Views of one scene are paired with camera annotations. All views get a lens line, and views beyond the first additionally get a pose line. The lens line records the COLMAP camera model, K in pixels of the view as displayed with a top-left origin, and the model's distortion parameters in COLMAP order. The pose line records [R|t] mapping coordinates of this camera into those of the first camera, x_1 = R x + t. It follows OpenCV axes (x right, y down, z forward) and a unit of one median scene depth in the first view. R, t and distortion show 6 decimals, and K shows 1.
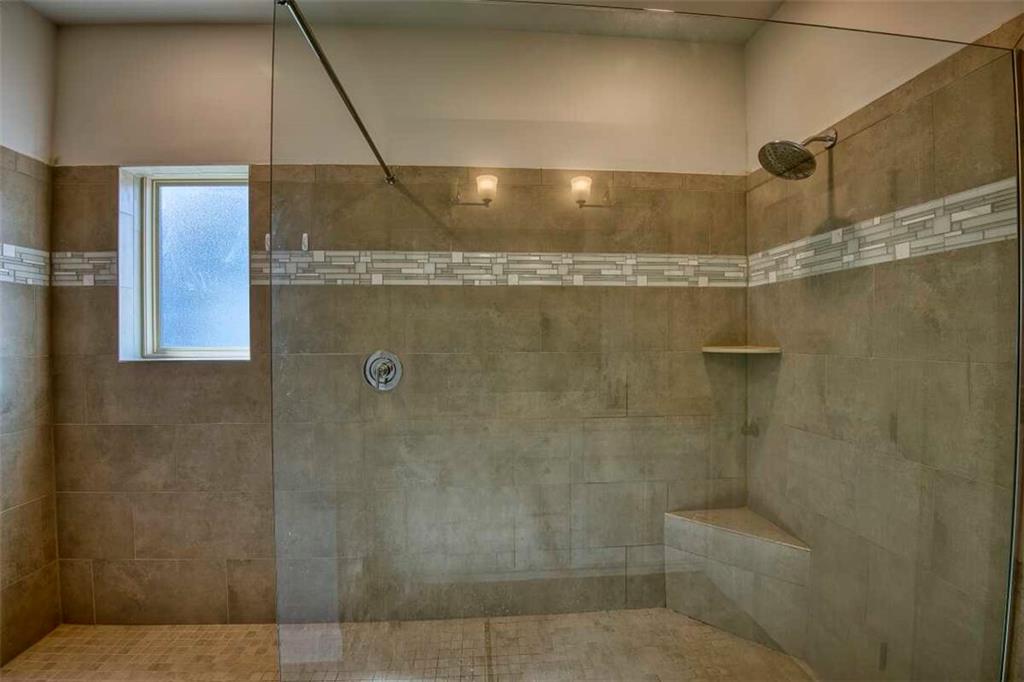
lens RADIAL K [[438.0, 0, 515.5], [0, 438.0, 339.0], [0, 0, 1]] dist [-0.038002, -0.001439]
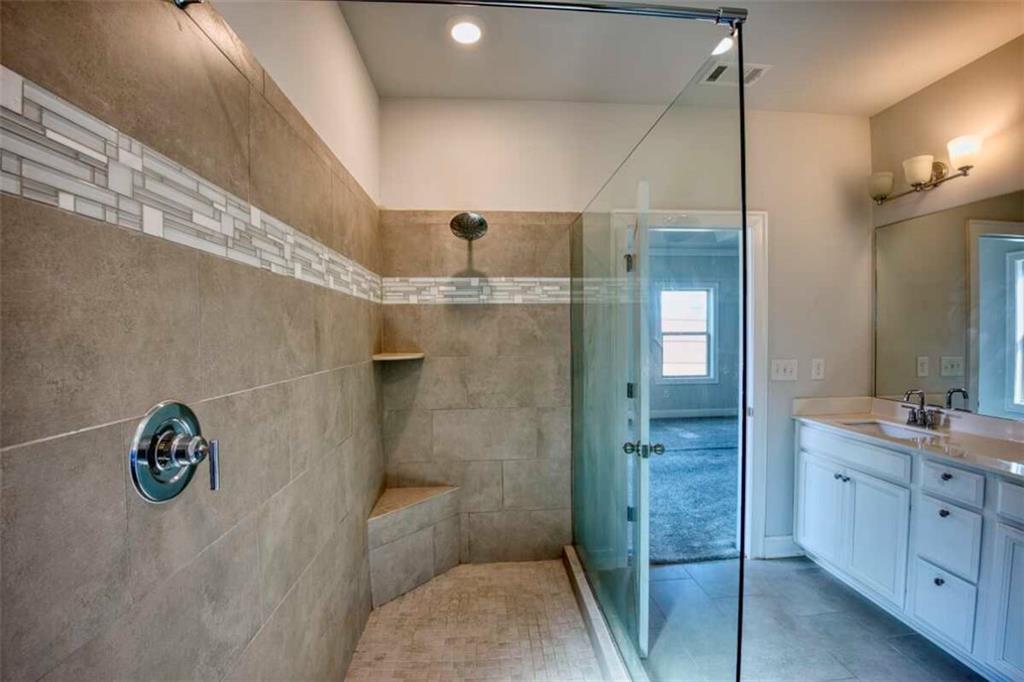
lens RADIAL K [[438.0, 0, 515.0], [0, 438.0, 340.5], [0, 0, 1]] dist [-0.038002, -0.001439]
pose [[-0.008542, -0.012835, 0.999881, -0.760890], [0.015090, 0.999802, 0.012962, -0.033880], [-0.999850, 0.015199, -0.008346, 0.740139]]
